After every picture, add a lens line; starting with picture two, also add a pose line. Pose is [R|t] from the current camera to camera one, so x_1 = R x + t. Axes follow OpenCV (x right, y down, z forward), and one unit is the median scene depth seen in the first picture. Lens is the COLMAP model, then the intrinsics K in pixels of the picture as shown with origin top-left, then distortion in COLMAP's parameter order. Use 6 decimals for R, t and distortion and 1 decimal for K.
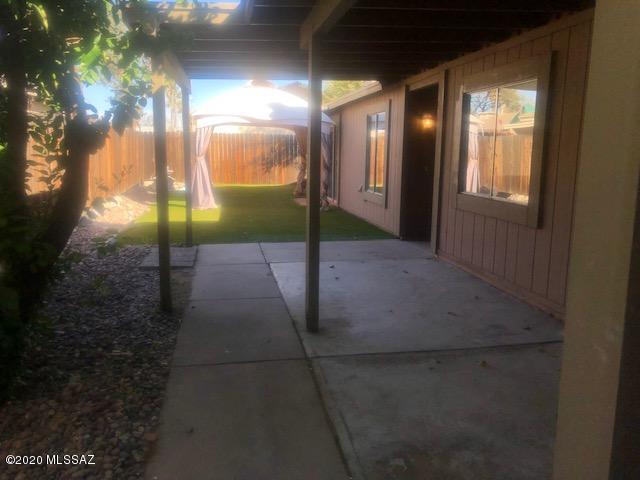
lens RADIAL K [[530.4, 0, 318.5], [0, 530.4, 236.2], [0, 0, 1]] dist [0.066060, -0.077719]
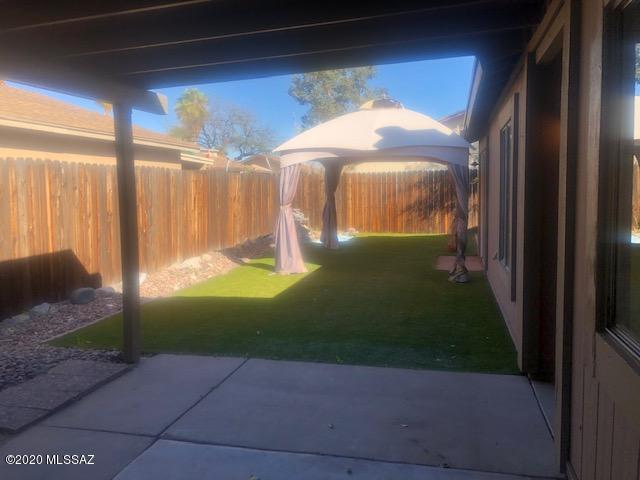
lens RADIAL K [[530.4, 0, 318.5], [0, 530.4, 236.2], [0, 0, 1]] dist [0.066060, -0.077719]
pose [[0.916853, 0.007675, -0.399152, 0.082572], [-0.037402, 0.997069, -0.066739, -0.038094], [0.397470, 0.076119, 0.914452, 0.226700]]
